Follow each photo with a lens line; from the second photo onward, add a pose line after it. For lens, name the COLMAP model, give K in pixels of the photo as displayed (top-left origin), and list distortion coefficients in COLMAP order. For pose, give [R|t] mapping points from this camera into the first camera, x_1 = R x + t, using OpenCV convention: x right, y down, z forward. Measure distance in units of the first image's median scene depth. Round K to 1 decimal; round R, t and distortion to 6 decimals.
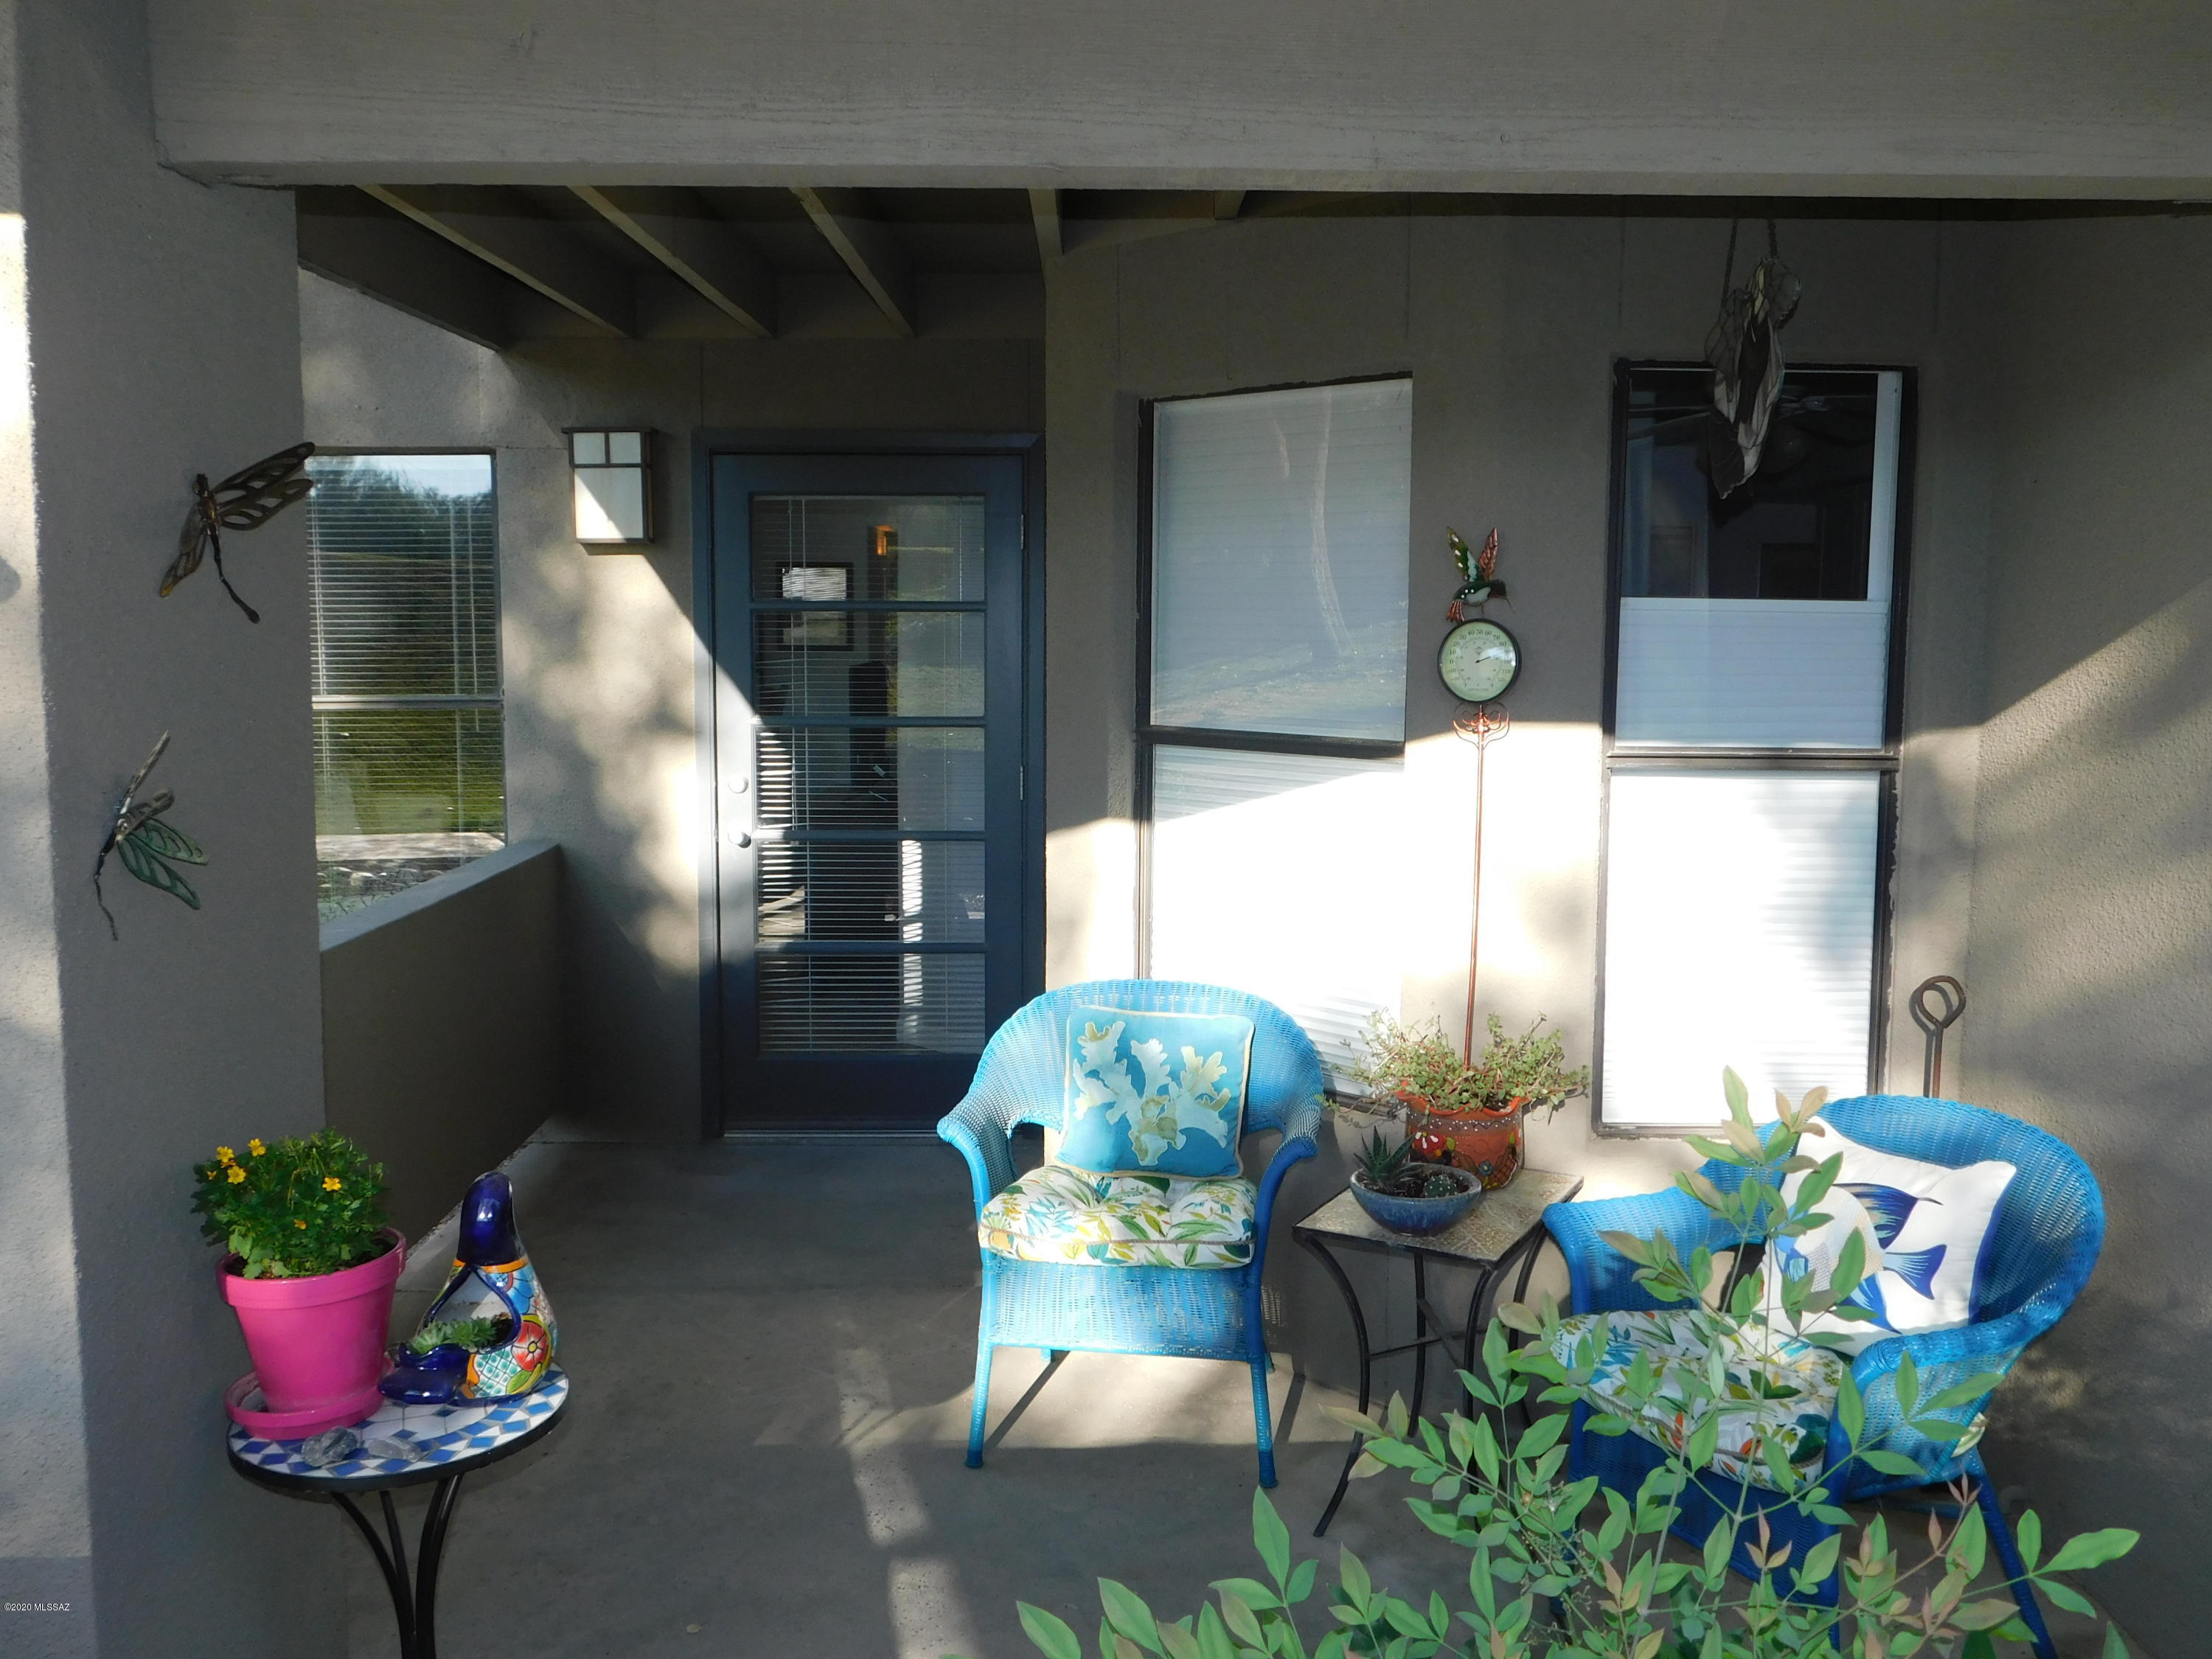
lens RADIAL K [[1963.3, 0, 1118.0], [0, 1963.3, 828.4], [0, 0, 1]] dist [-0.004878, -0.007896]
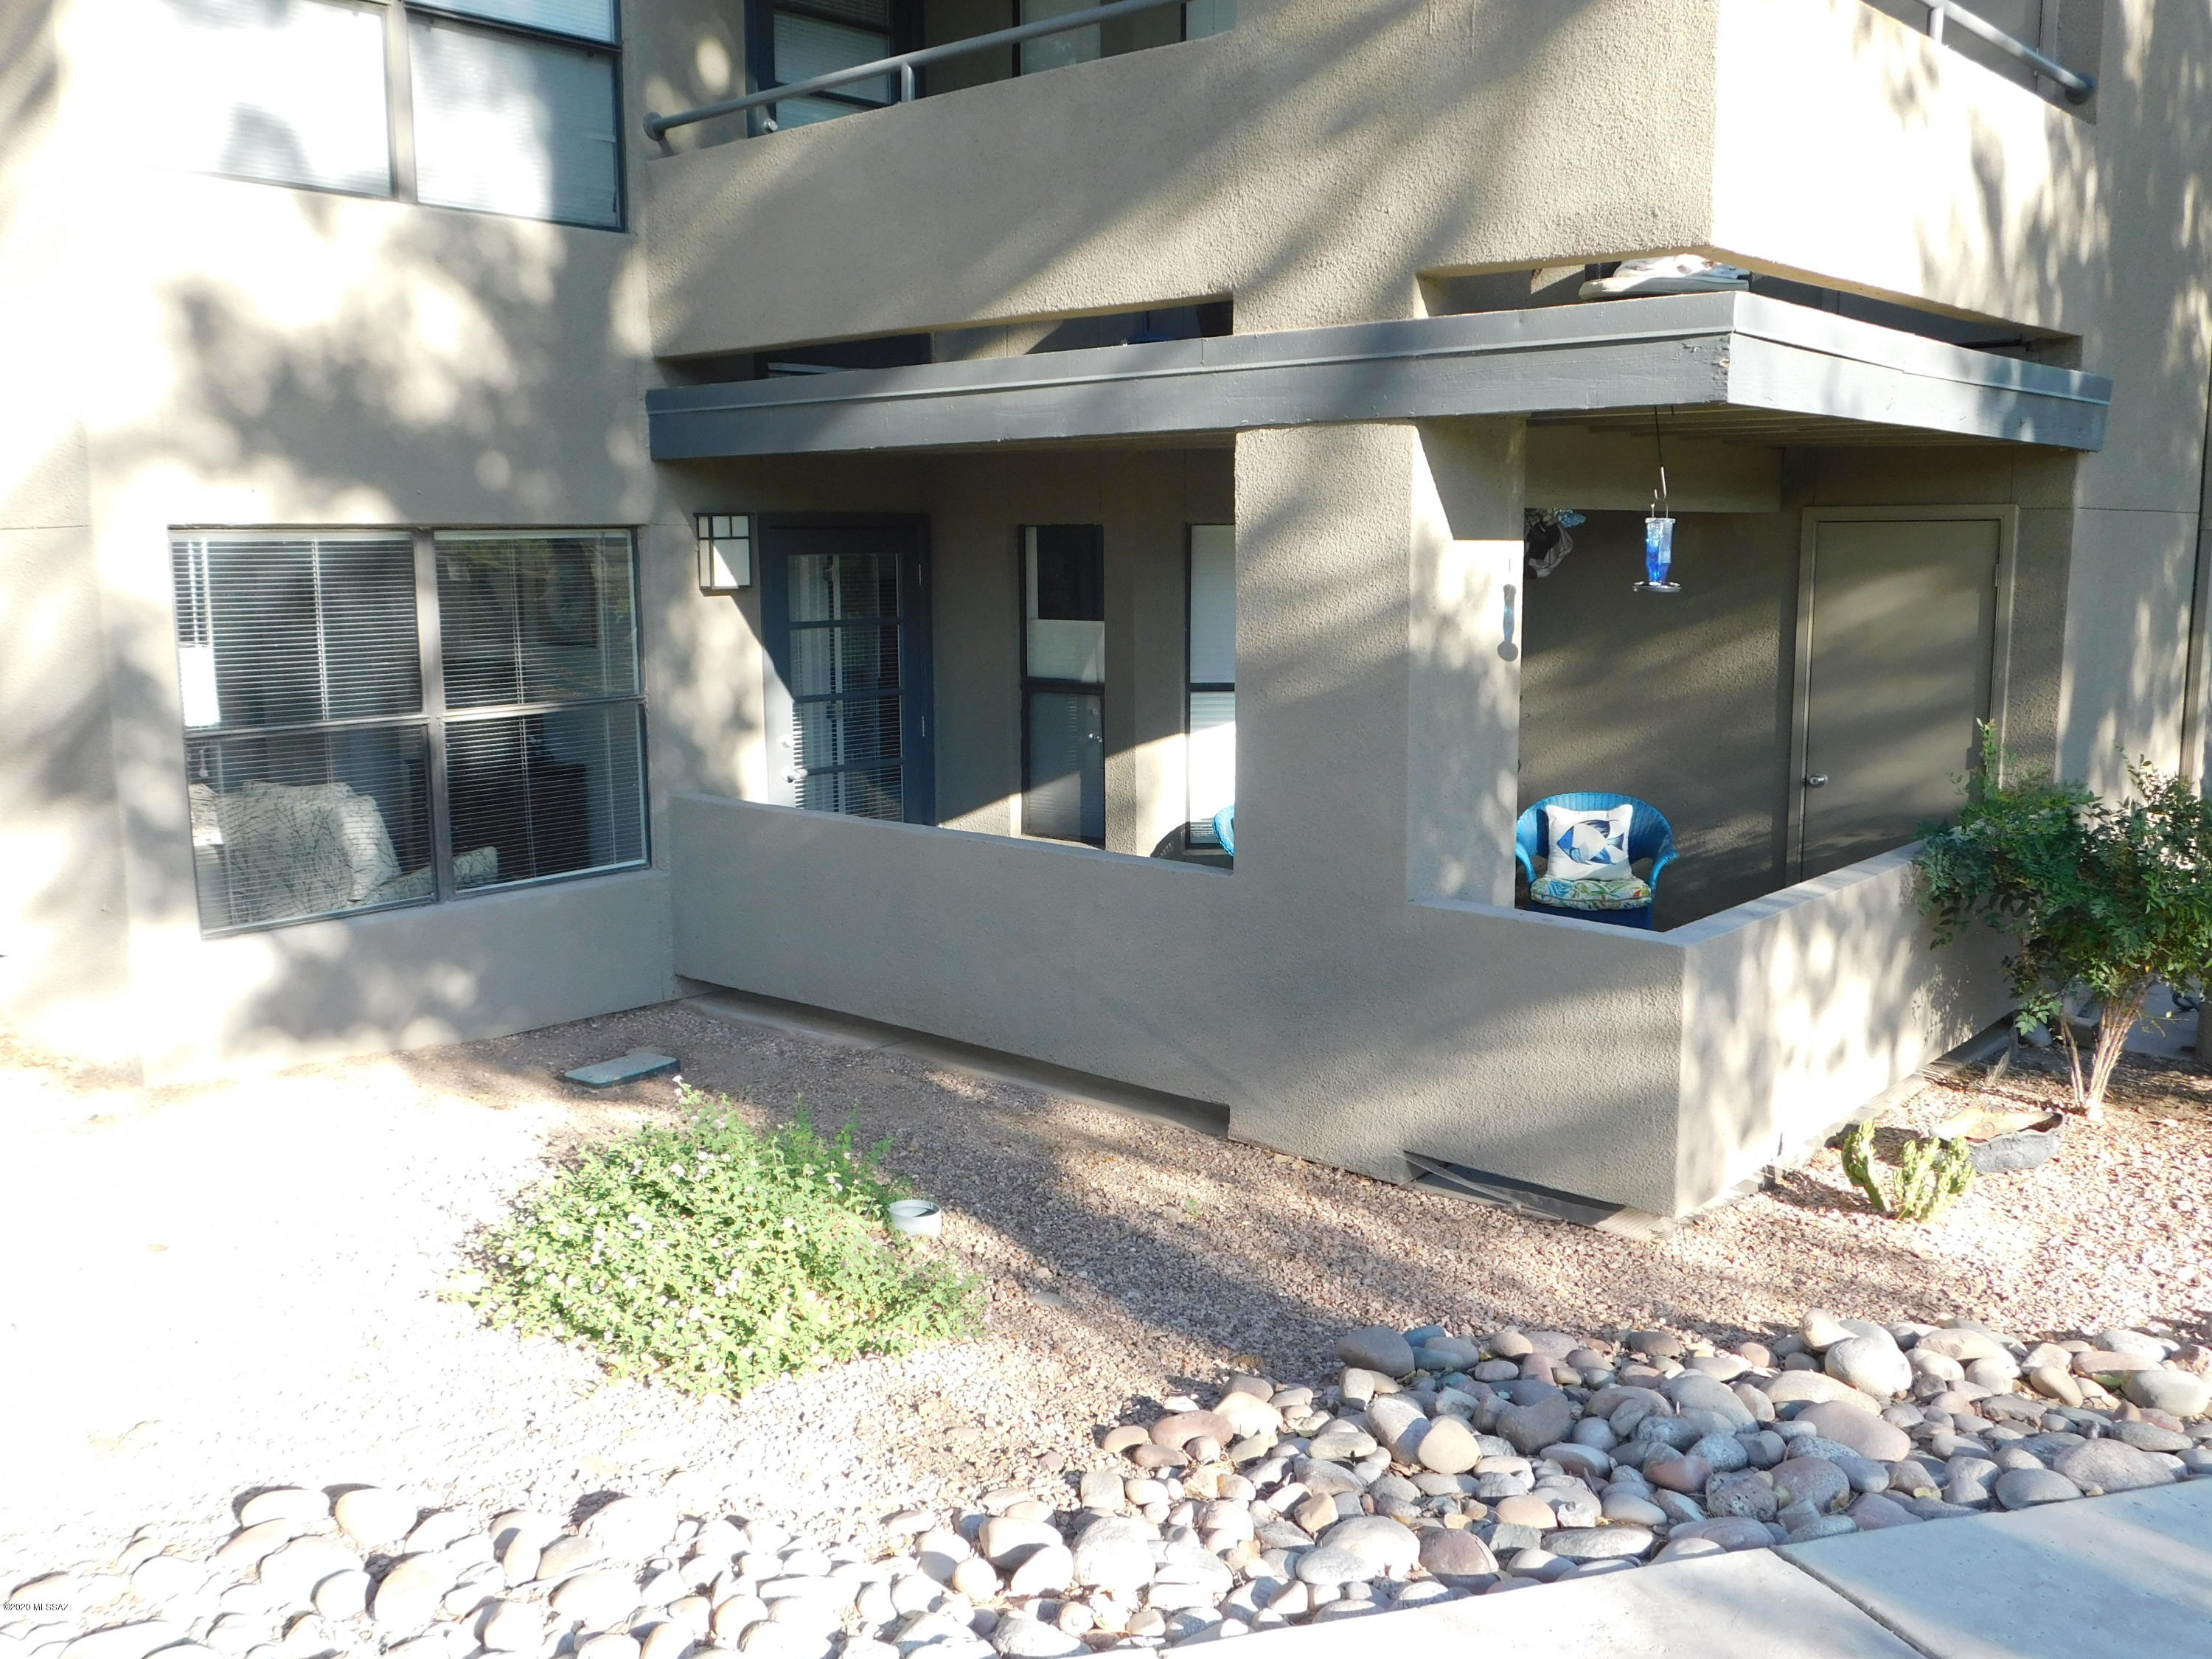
lens RADIAL K [[1963.3, 0, 1120.0], [0, 1963.3, 842.6], [0, 0, 1]] dist [-0.004878, -0.007896]
pose [[0.658279, -0.122988, 0.742659, -1.910401], [0.088642, 0.992364, 0.085770, -0.085492], [-0.747537, 0.009370, 0.664155, -0.362237]]
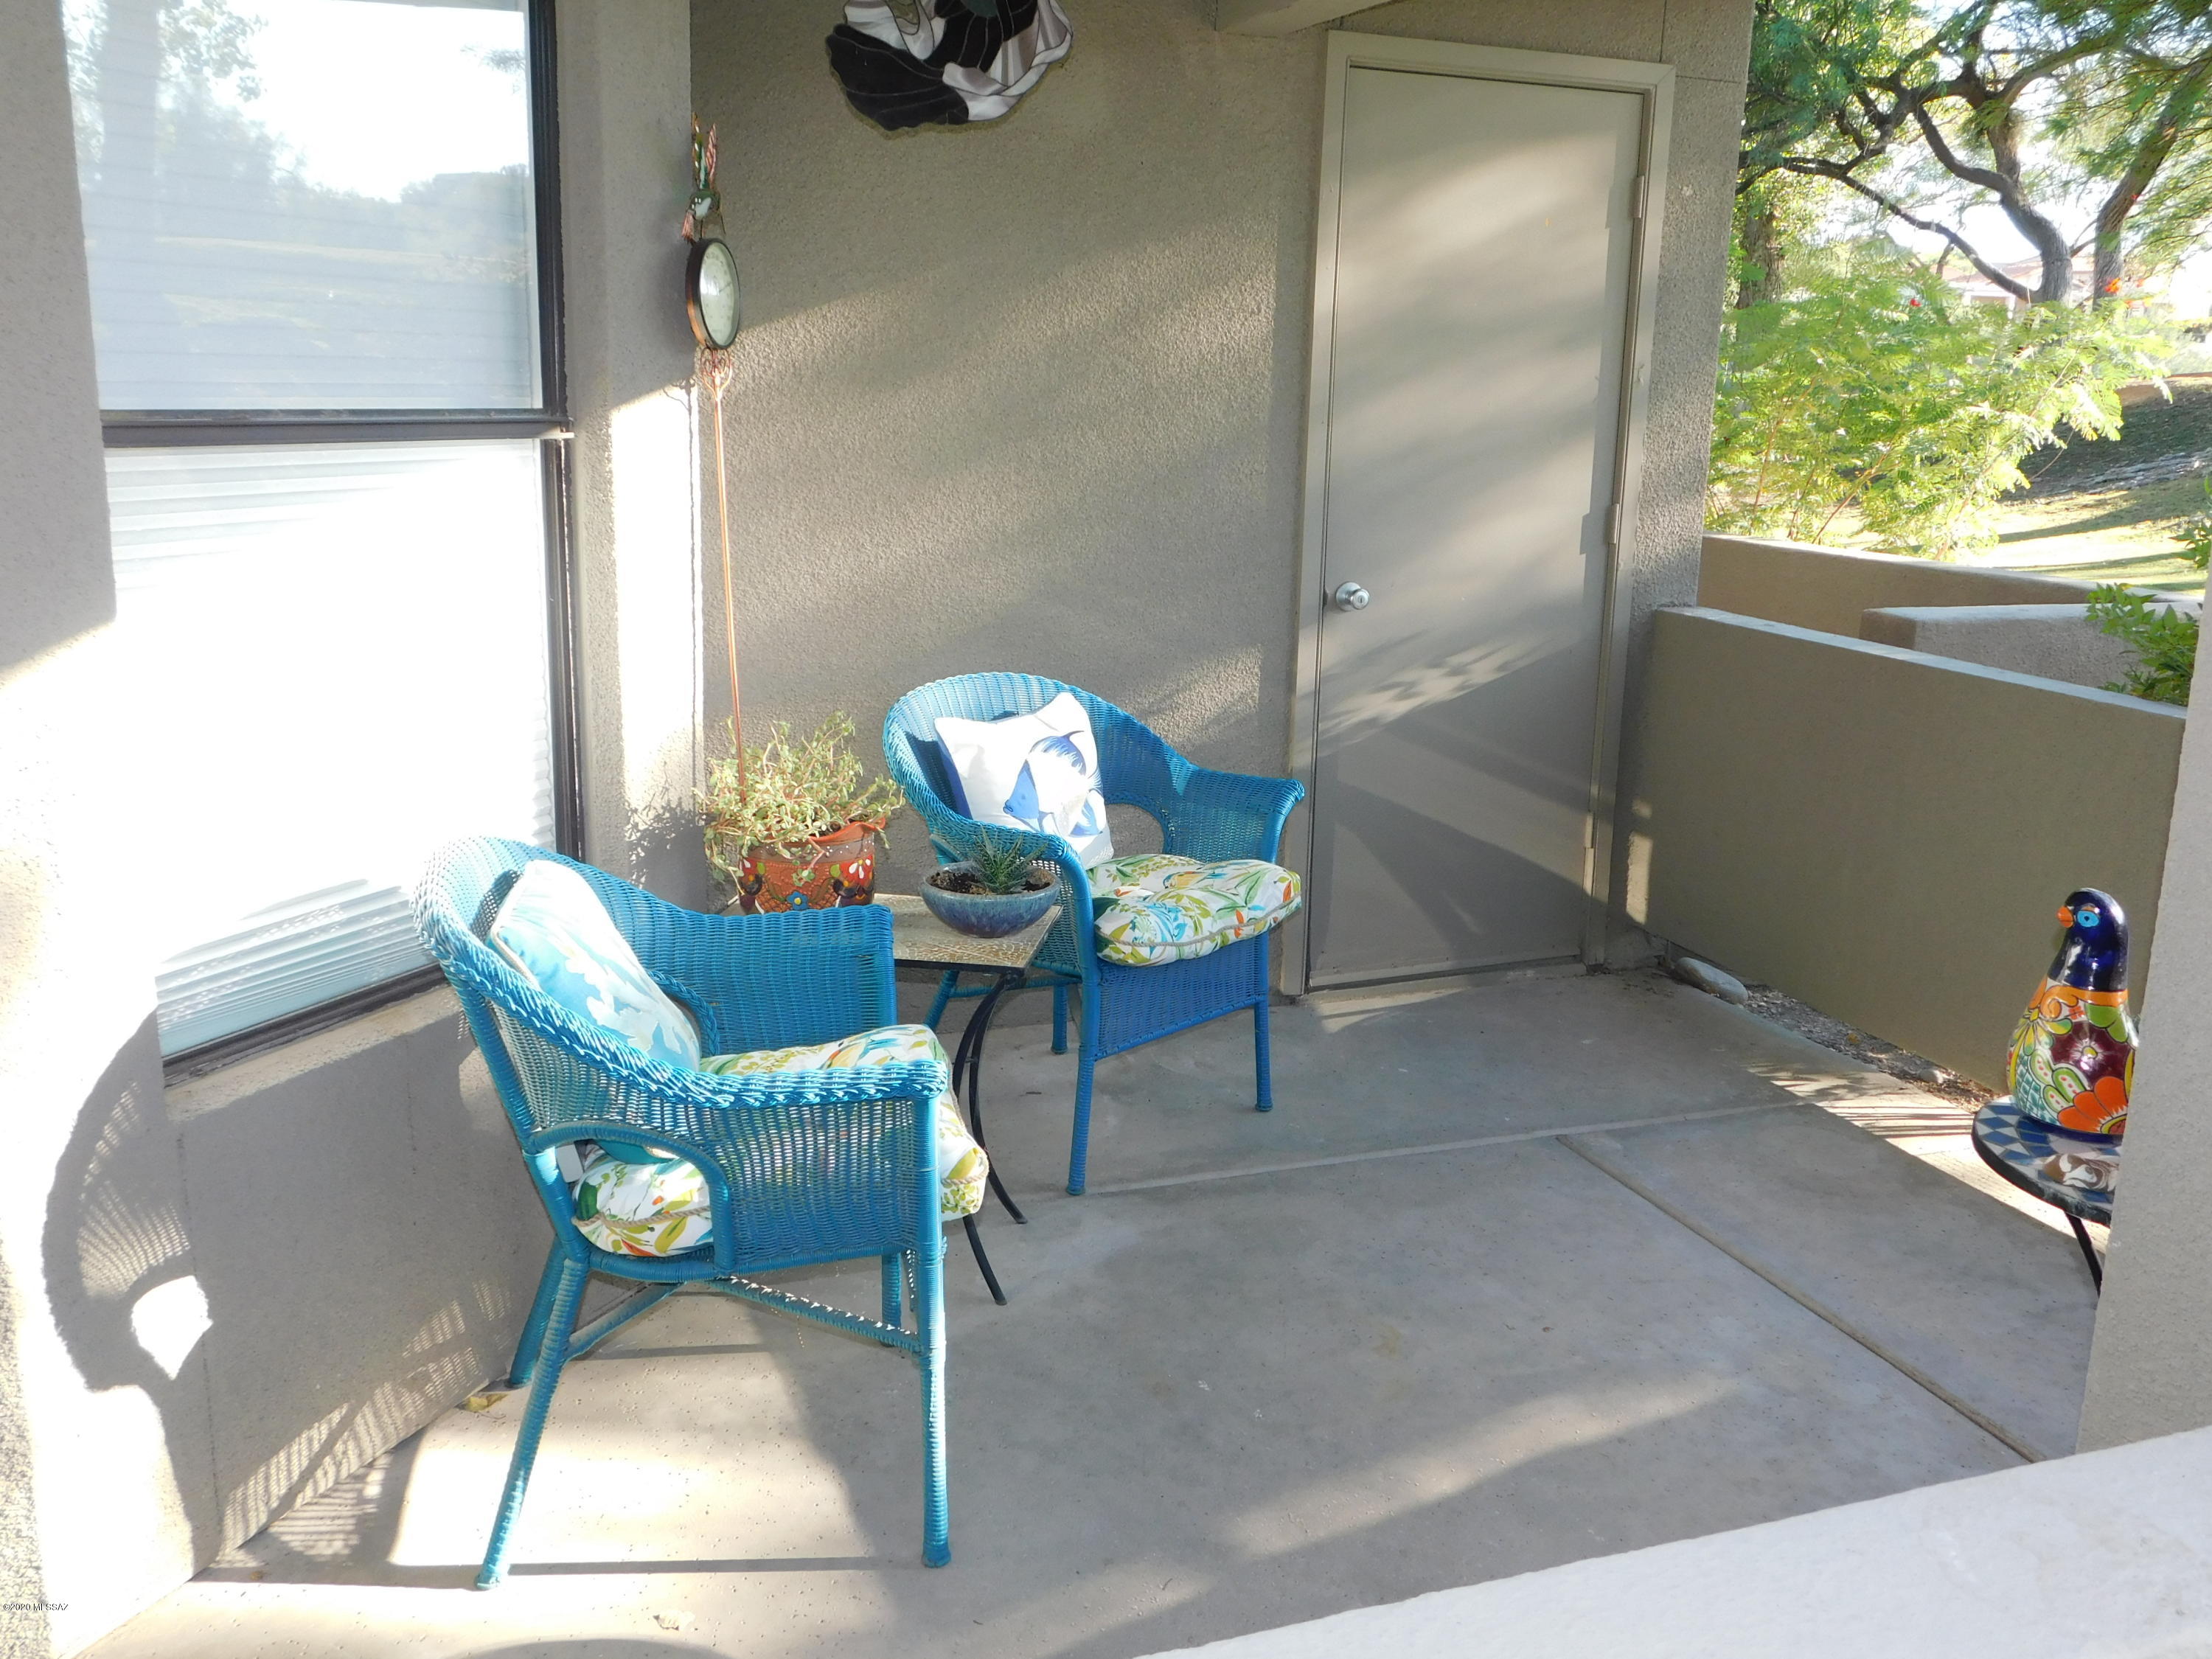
lens RADIAL K [[1963.3, 0, 1122.8], [0, 1963.3, 821.7], [0, 0, 1]] dist [-0.004878, -0.007896]
pose [[-0.361366, -0.222000, 0.905611, -0.641831], [0.075140, 0.961151, 0.265598, -0.078399], [-0.929392, 0.164025, -0.330646, 1.146378]]
